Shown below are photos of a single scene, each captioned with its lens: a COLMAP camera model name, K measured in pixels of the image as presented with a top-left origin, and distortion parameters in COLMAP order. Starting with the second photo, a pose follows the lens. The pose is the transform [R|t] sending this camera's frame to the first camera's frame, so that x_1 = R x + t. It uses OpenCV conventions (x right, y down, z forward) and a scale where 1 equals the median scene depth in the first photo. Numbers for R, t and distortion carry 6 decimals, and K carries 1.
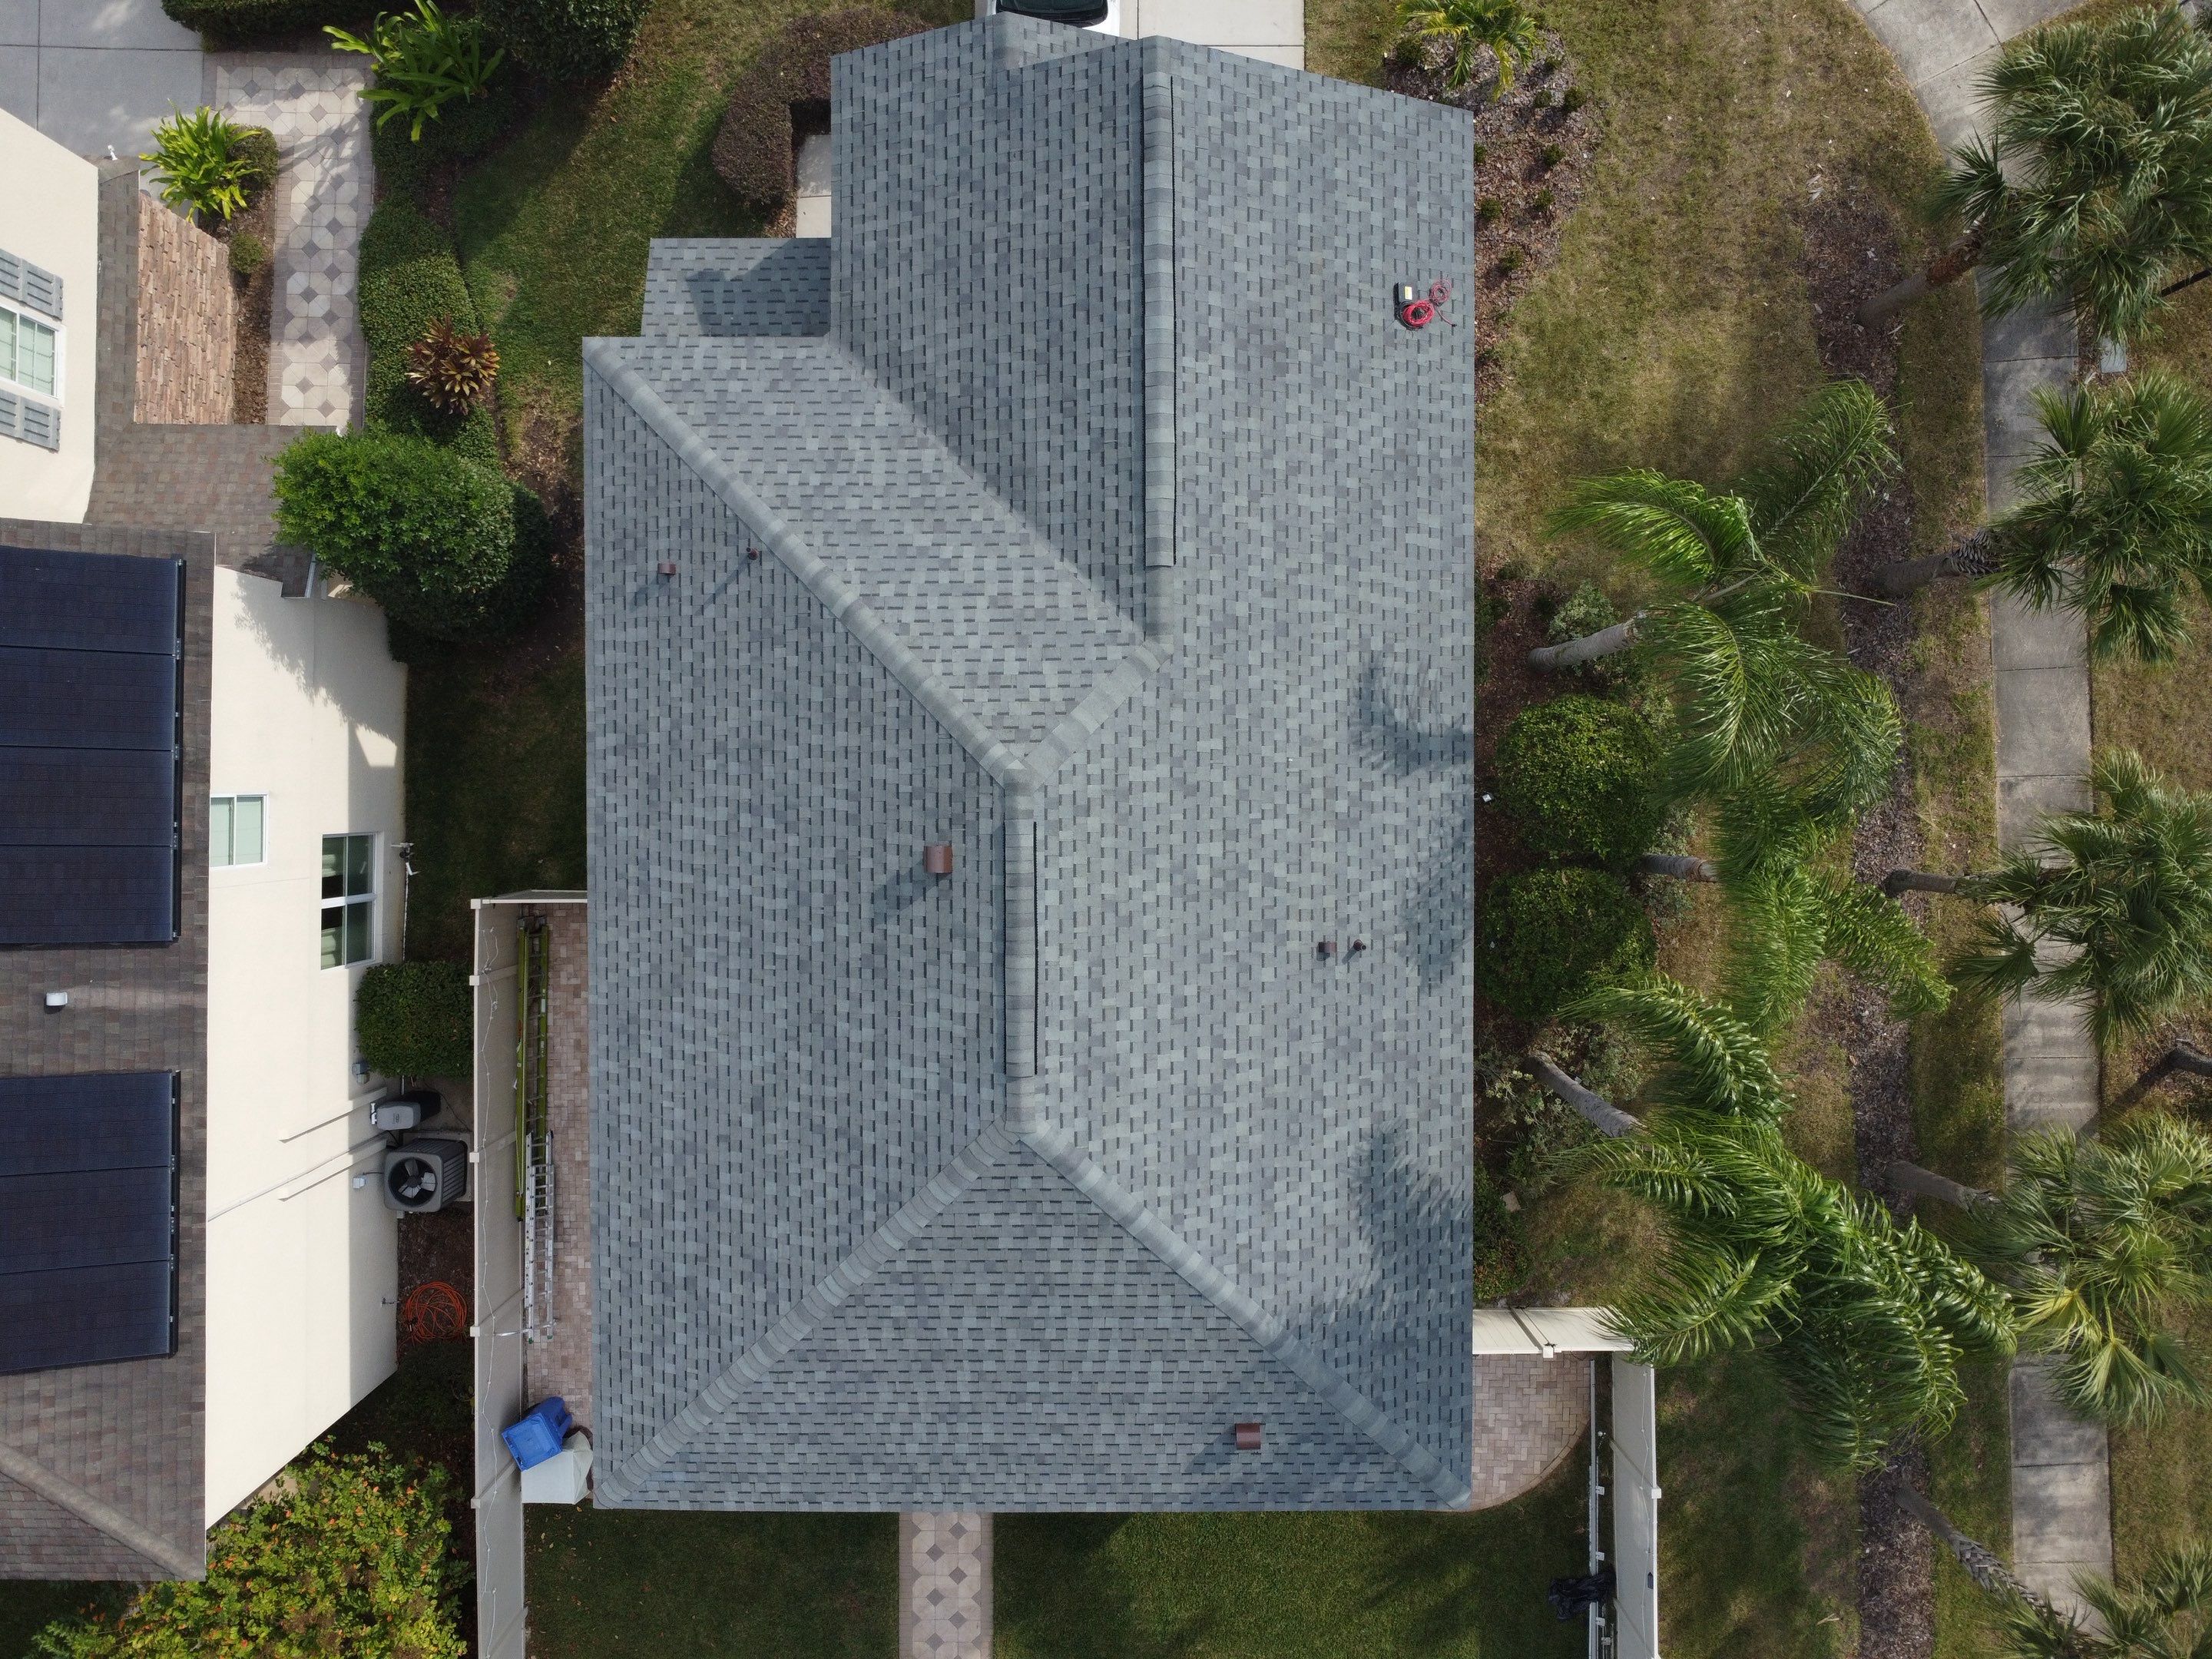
lens RADIAL K [[1601.4, 0, 1094.3], [0, 1601.4, 817.0], [0, 0, 1]] dist [-0.027695, -0.002645]
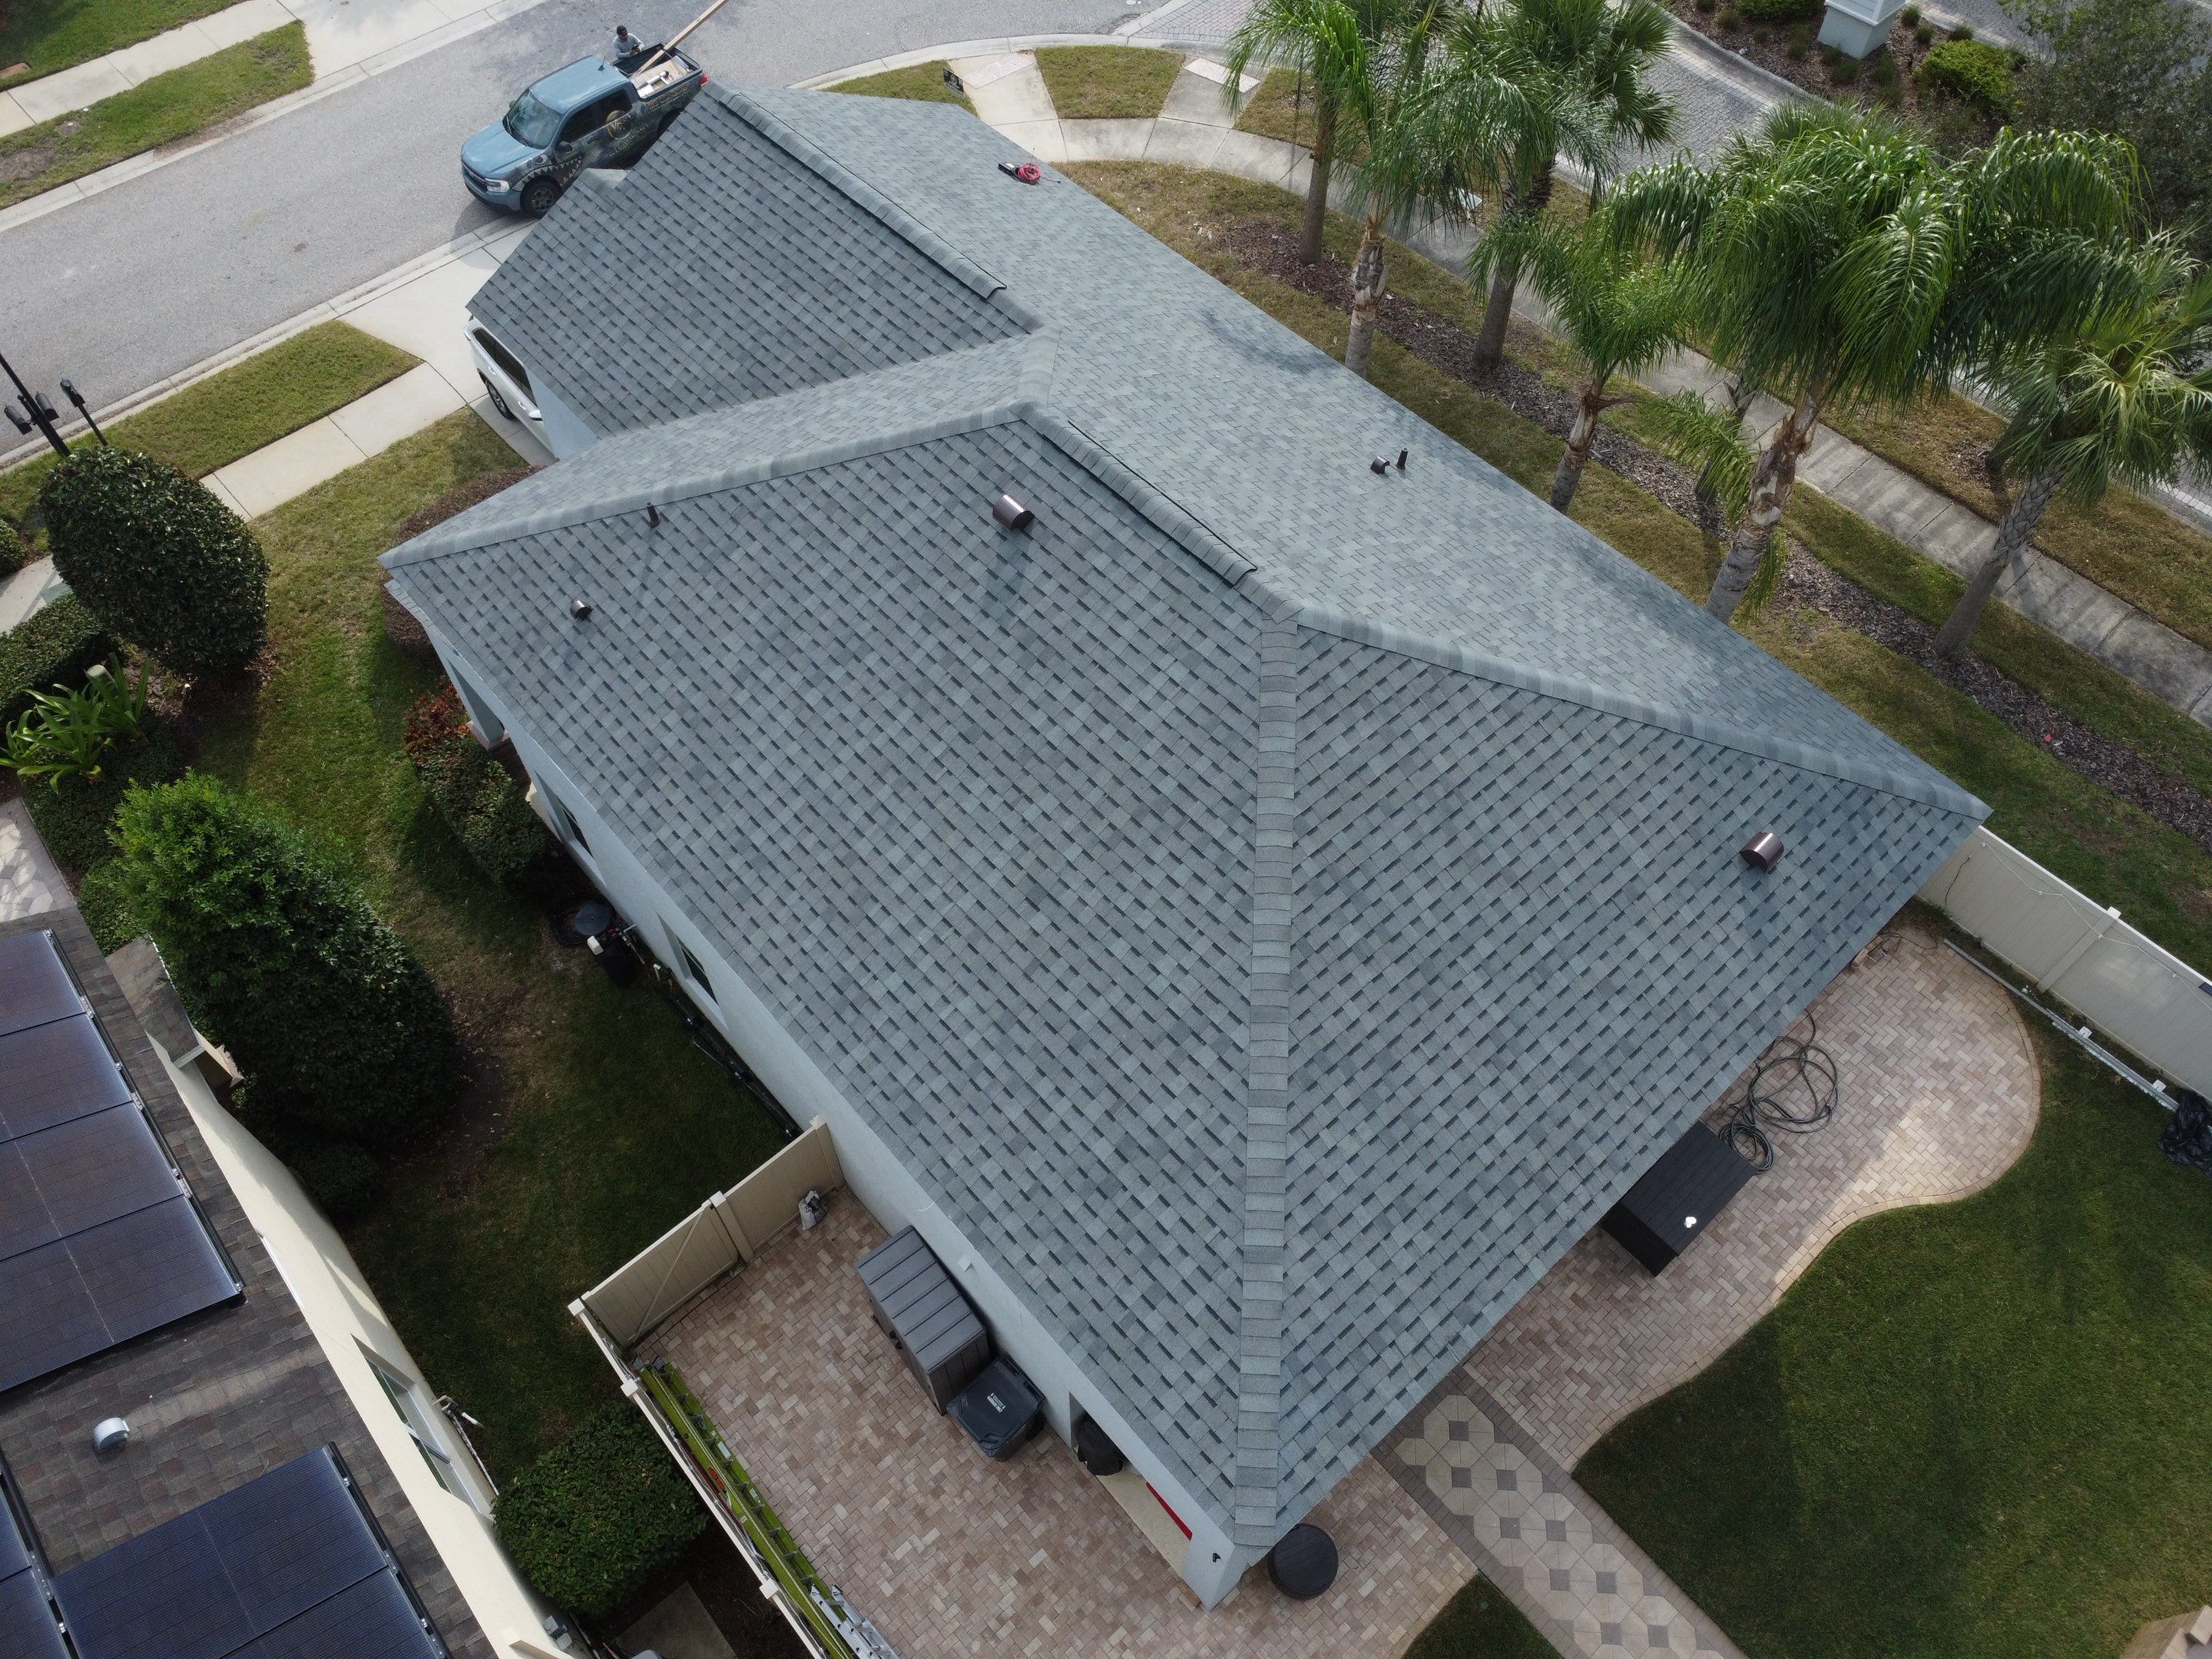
lens RADIAL K [[1601.4, 0, 1095.3], [0, 1601.4, 824.5], [0, 0, 1]] dist [-0.027695, -0.002645]
pose [[0.748258, -0.547797, 0.374203, -0.441891], [0.663322, 0.608712, -0.435285, 0.495275], [0.010666, 0.573923, 0.818840, 0.315196]]
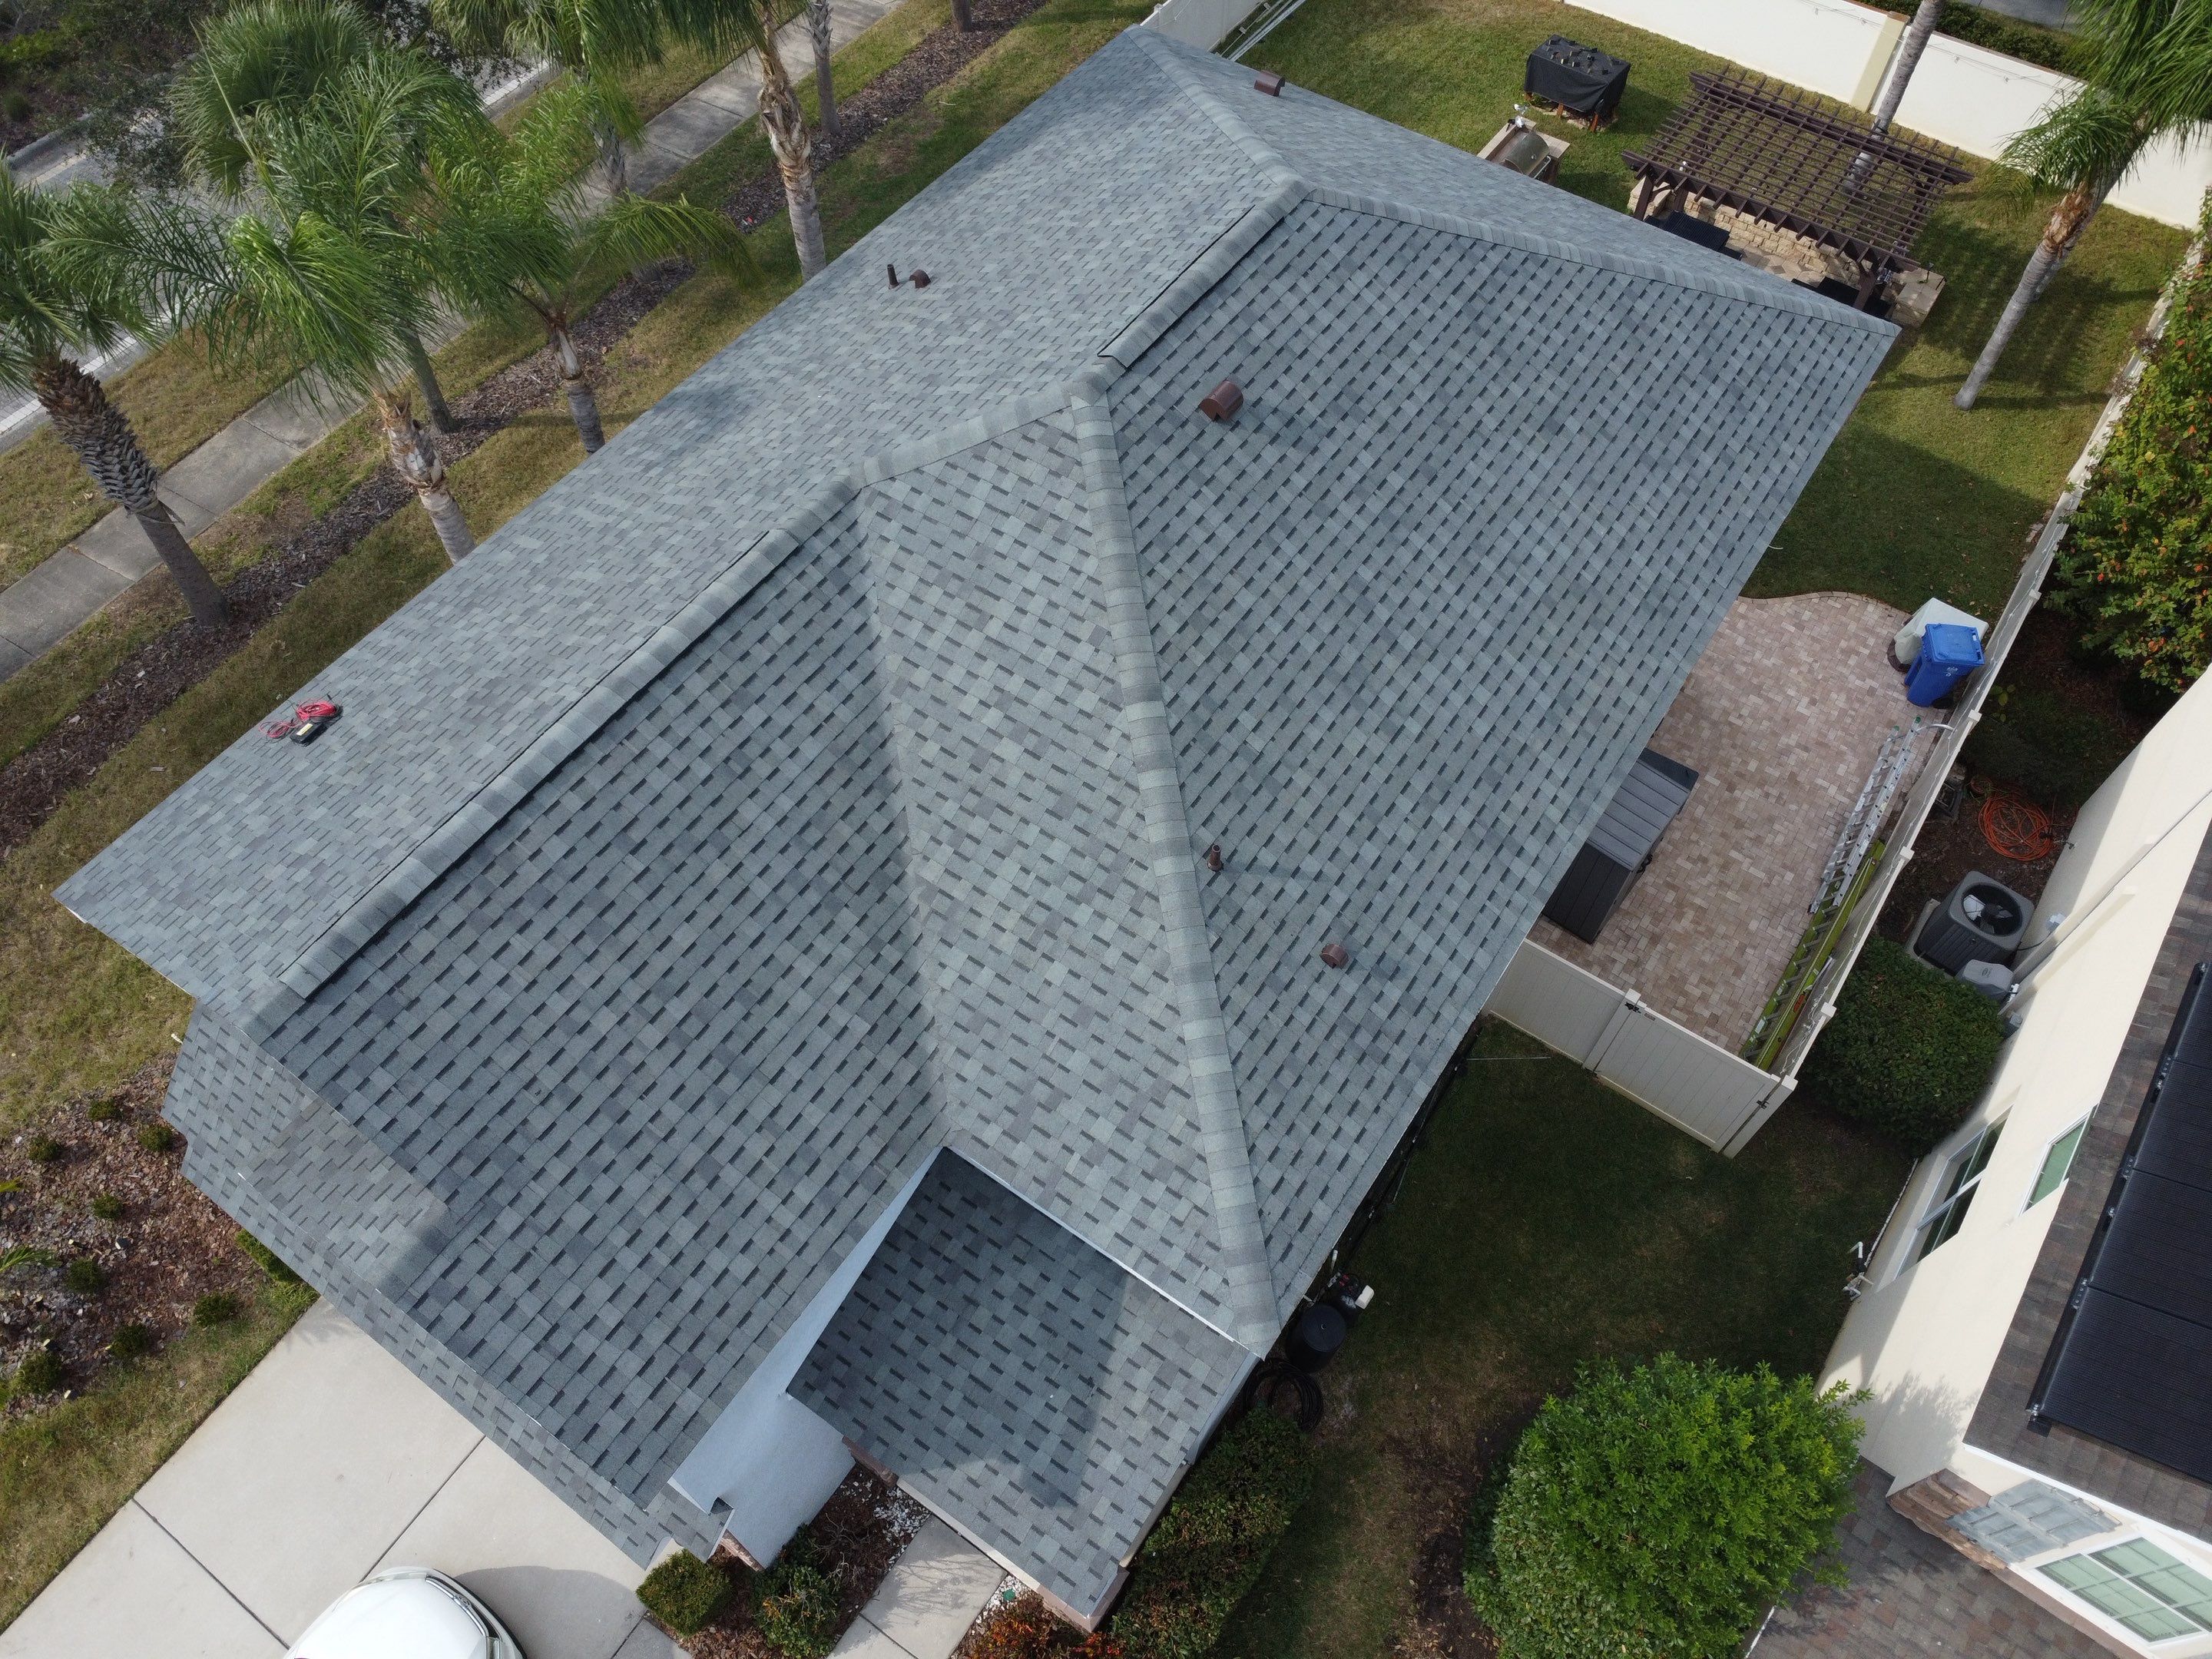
lens RADIAL K [[1601.4, 0, 1098.1], [0, 1601.4, 820.3], [0, 0, 1]] dist [-0.027695, -0.002645]
pose [[-0.821305, -0.480626, 0.307337, -0.356778], [0.570464, -0.686902, 0.450263, -0.469366], [-0.005298, 0.545128, 0.838336, 0.374962]]
